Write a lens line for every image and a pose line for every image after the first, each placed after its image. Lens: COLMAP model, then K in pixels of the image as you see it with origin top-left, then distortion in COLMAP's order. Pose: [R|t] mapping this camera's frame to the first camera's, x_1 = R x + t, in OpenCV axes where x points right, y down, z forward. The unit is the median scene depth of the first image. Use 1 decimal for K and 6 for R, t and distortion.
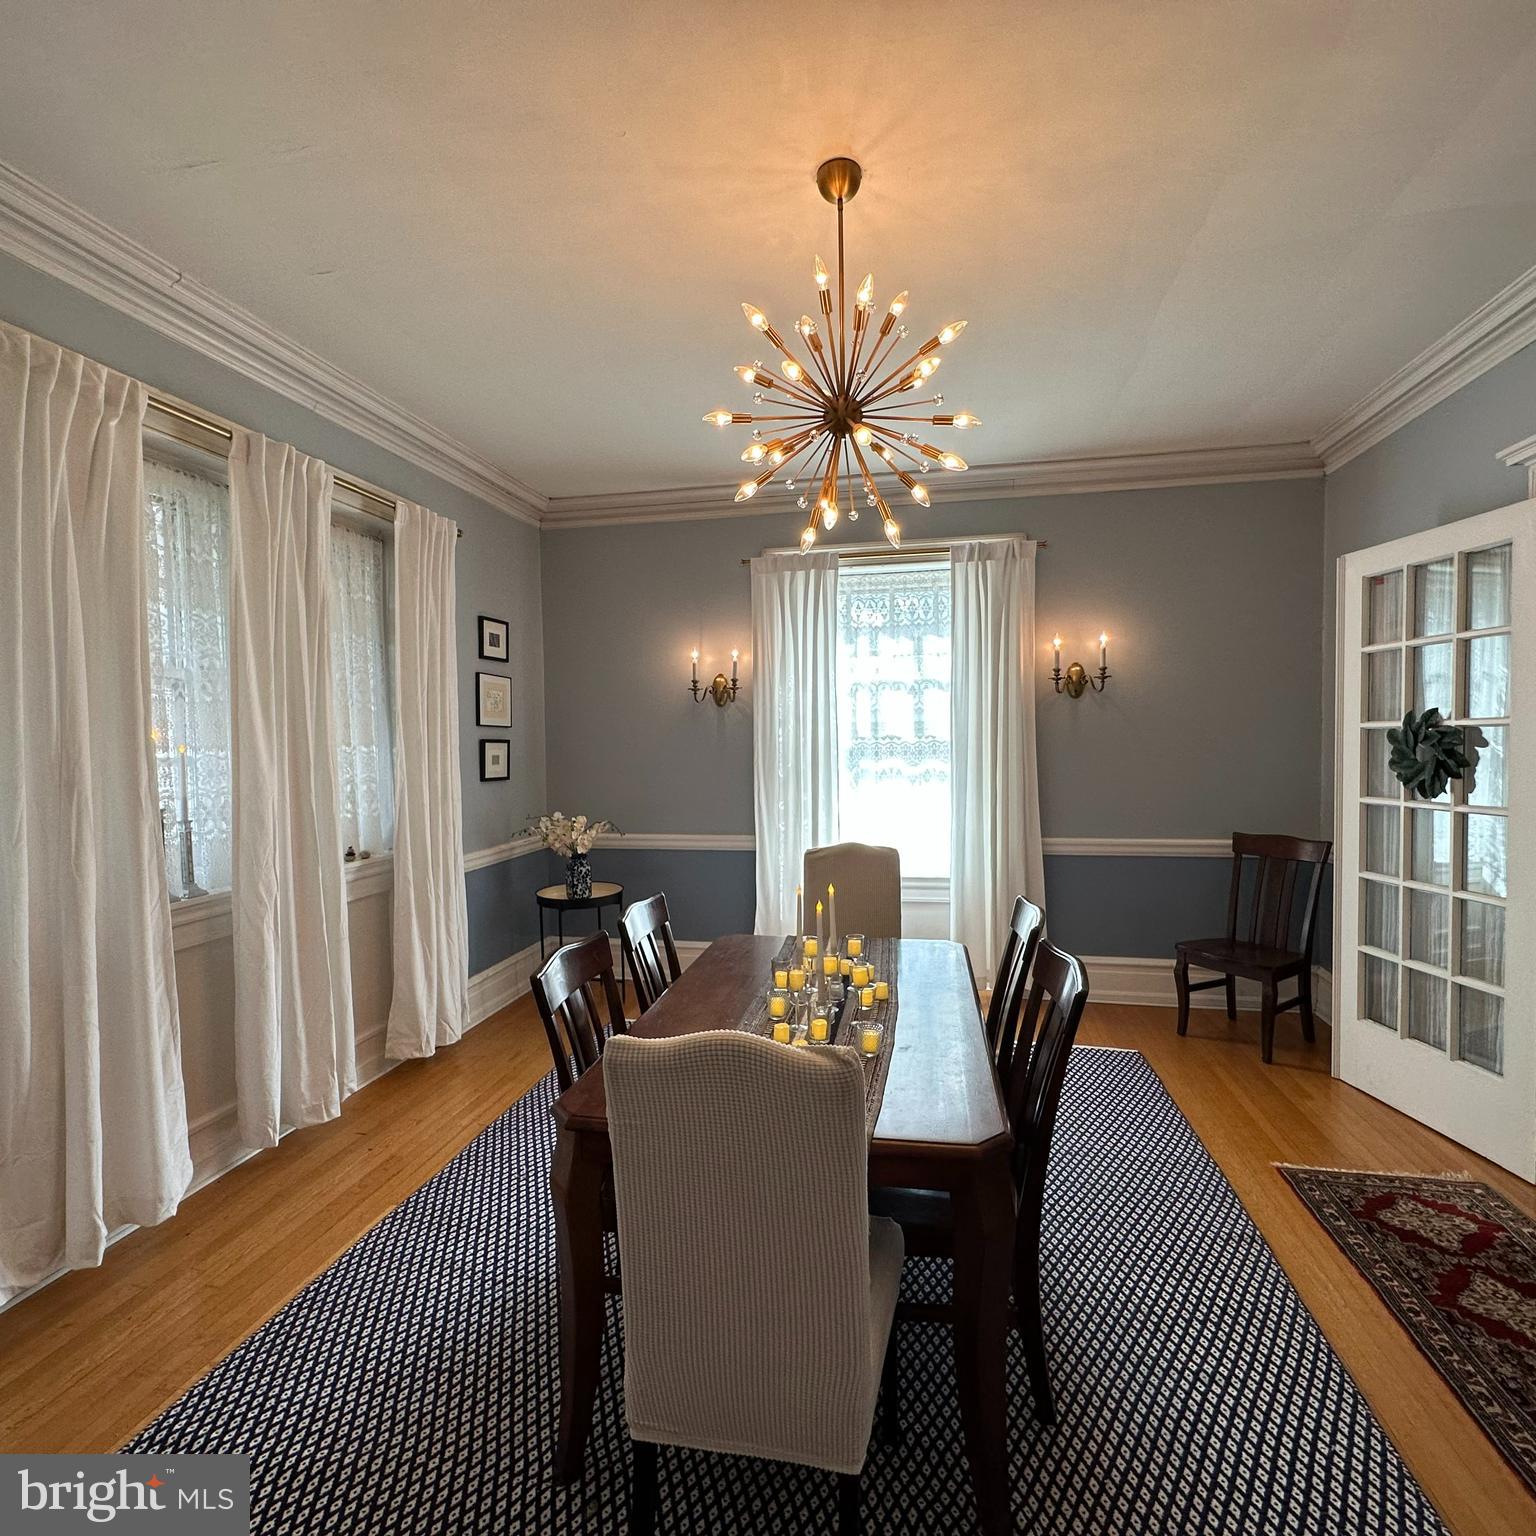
lens RADIAL K [[814.8, 0, 767.8], [0, 814.8, 767.2], [0, 0, 1]] dist [-0.002766, 0.000305]
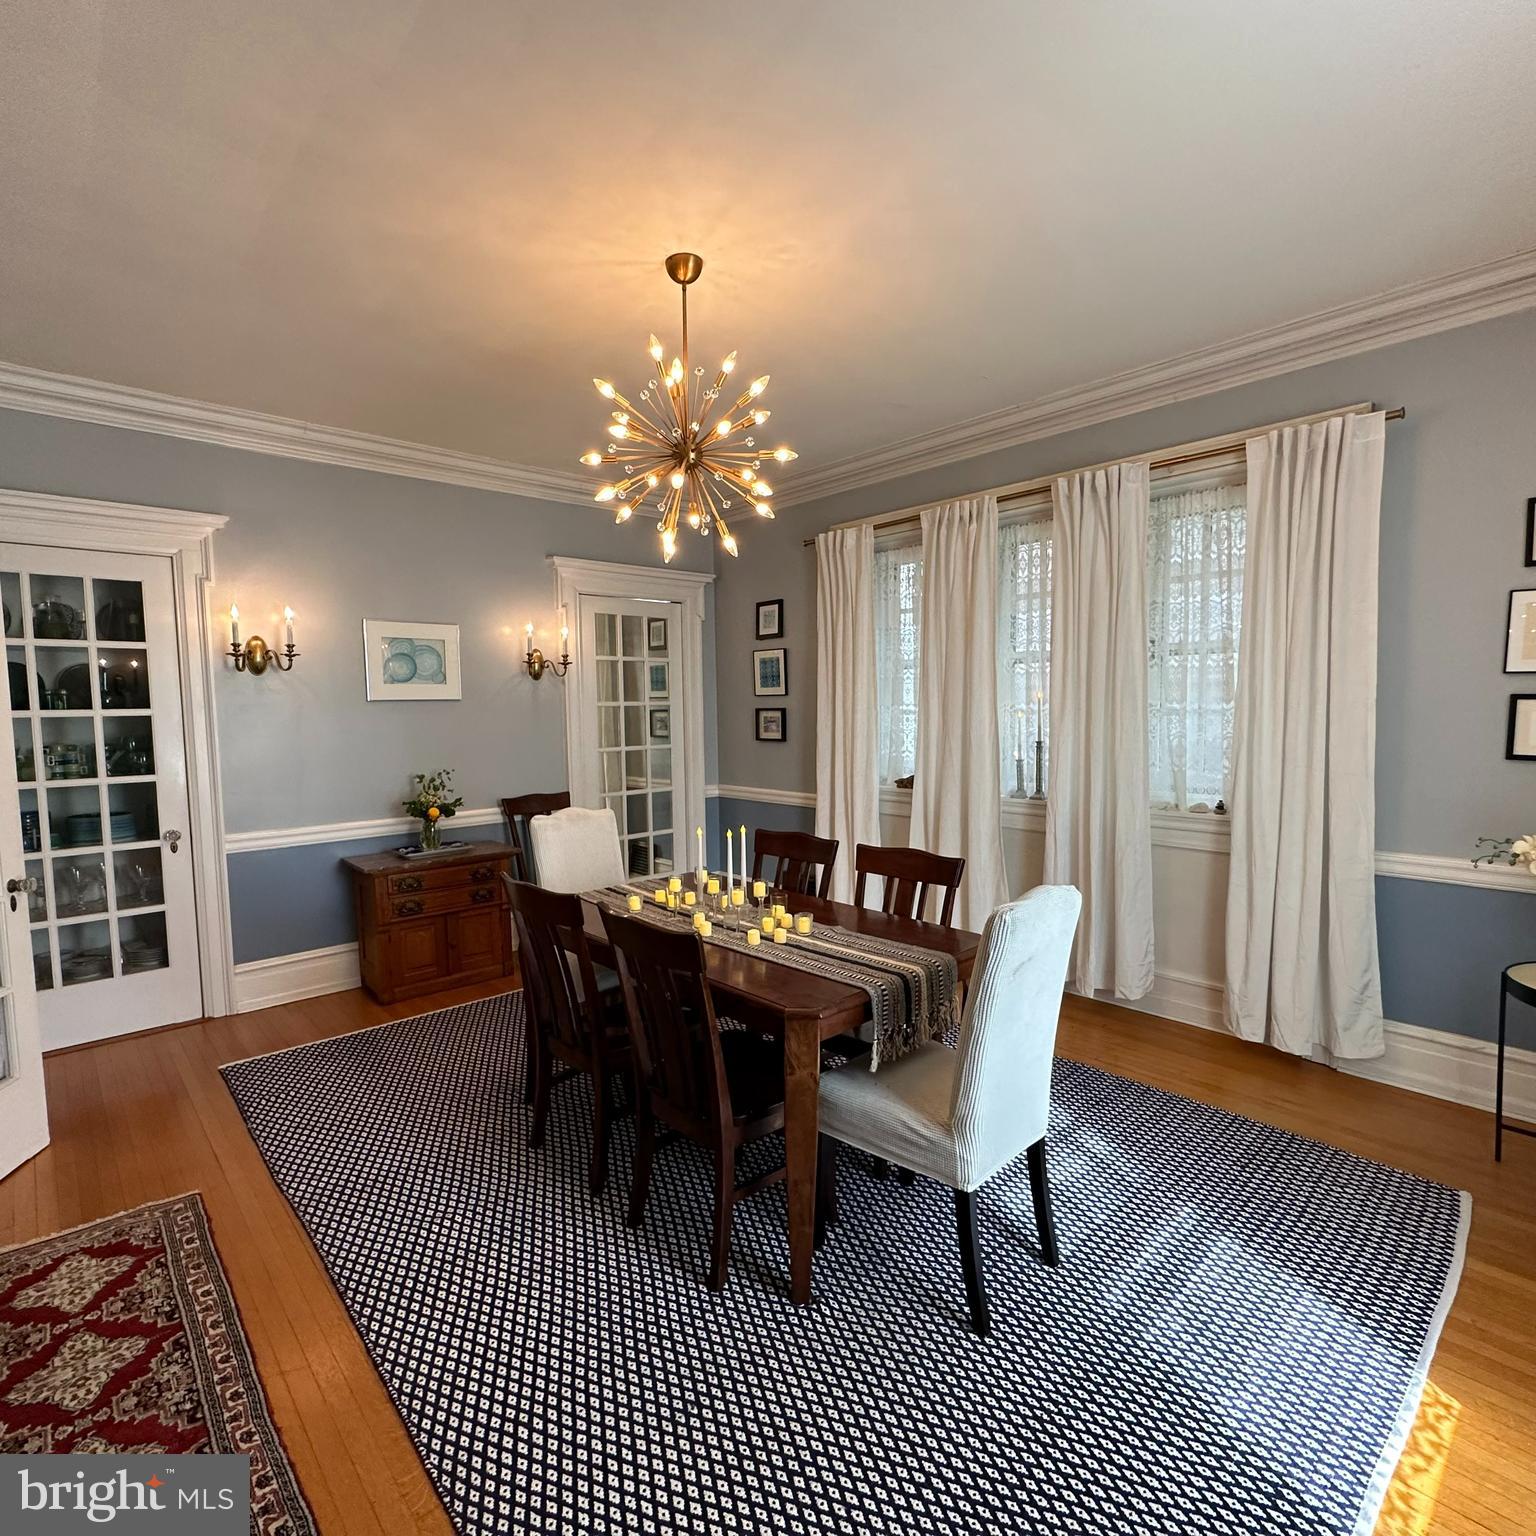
lens RADIAL K [[814.8, 0, 767.8], [0, 814.8, 767.2], [0, 0, 1]] dist [-0.002766, 0.000305]
pose [[-0.590027, 0.082541, -0.803153, 0.515731], [-0.011649, 0.993787, 0.110690, -0.040962], [0.807299, 0.074667, -0.585400, 0.892934]]
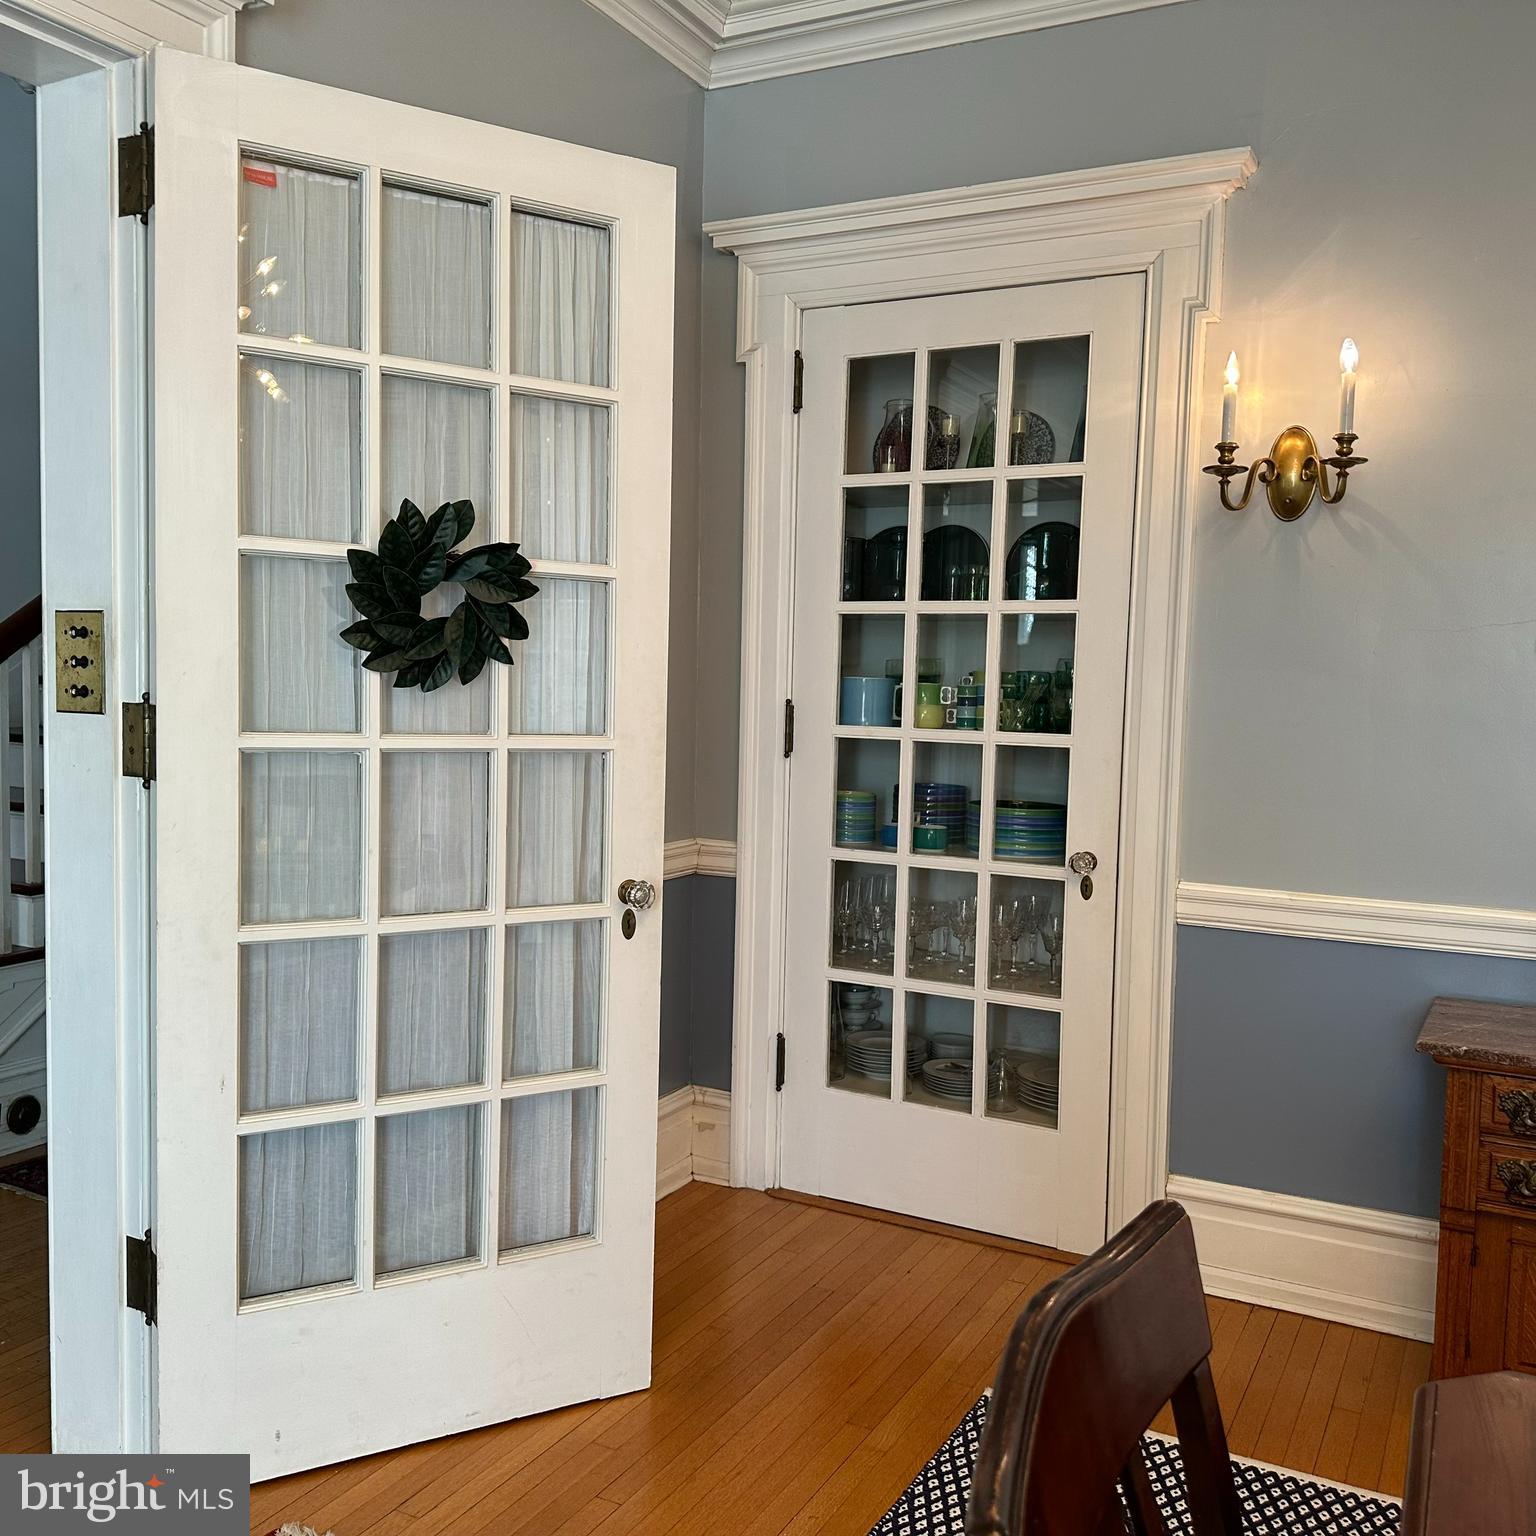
lens RADIAL K [[1427.1, 0, 768.0], [0, 1427.1, 768.0], [0, 0, 1]] dist [0.165891, -0.312482]
pose [[-0.959791, -0.030696, 0.279033, 0.149587], [-0.001544, 0.994566, 0.104099, 0.009905], [-0.280712, 0.099482, -0.954623, 0.624944]]
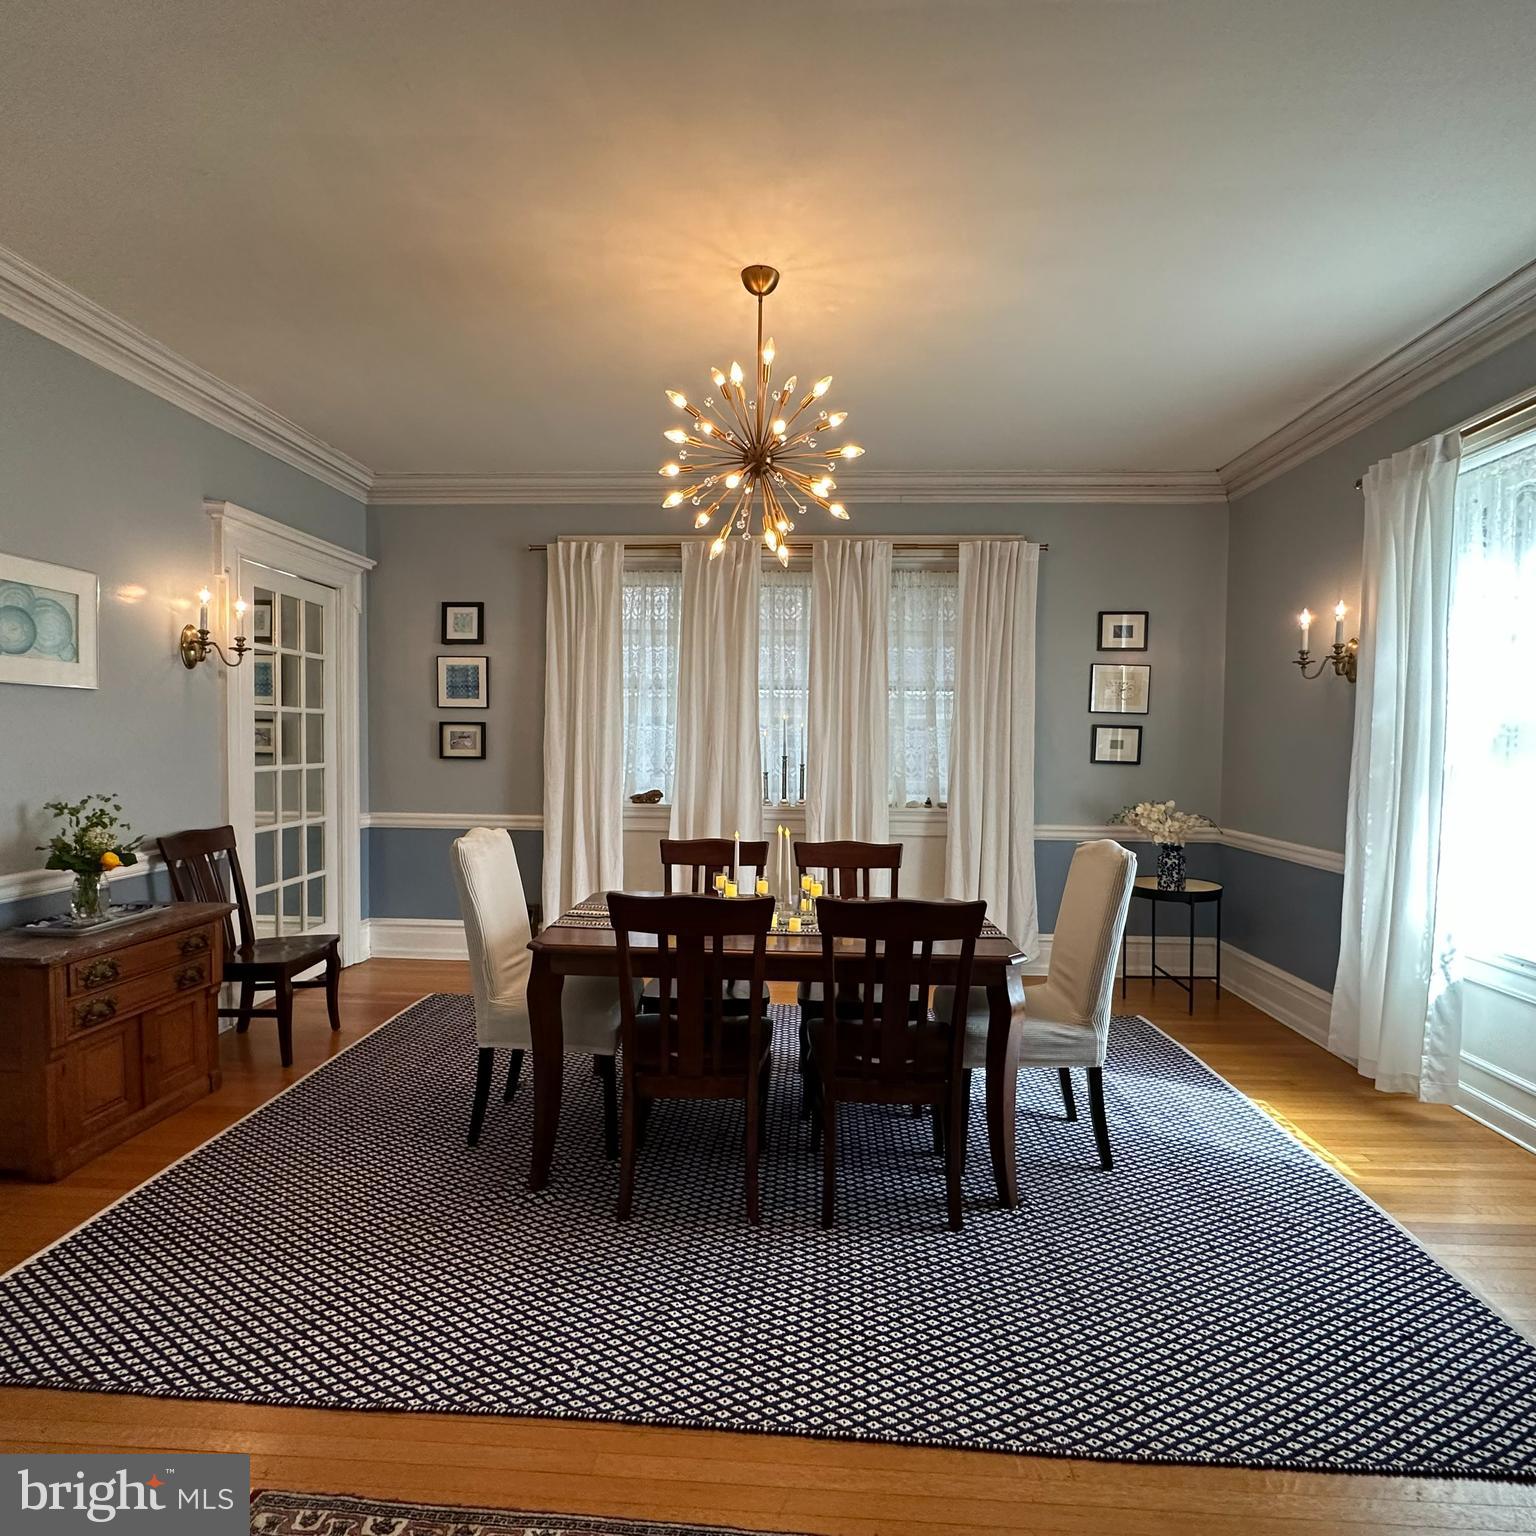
lens RADIAL K [[814.8, 0, 767.8], [0, 814.8, 767.2], [0, 0, 1]] dist [-0.002766, 0.000305]
pose [[0.144447, 0.047725, -0.988361, 0.664968], [-0.053728, 0.997741, 0.040326, 0.002339], [0.988053, 0.047277, 0.146685, 0.402006]]
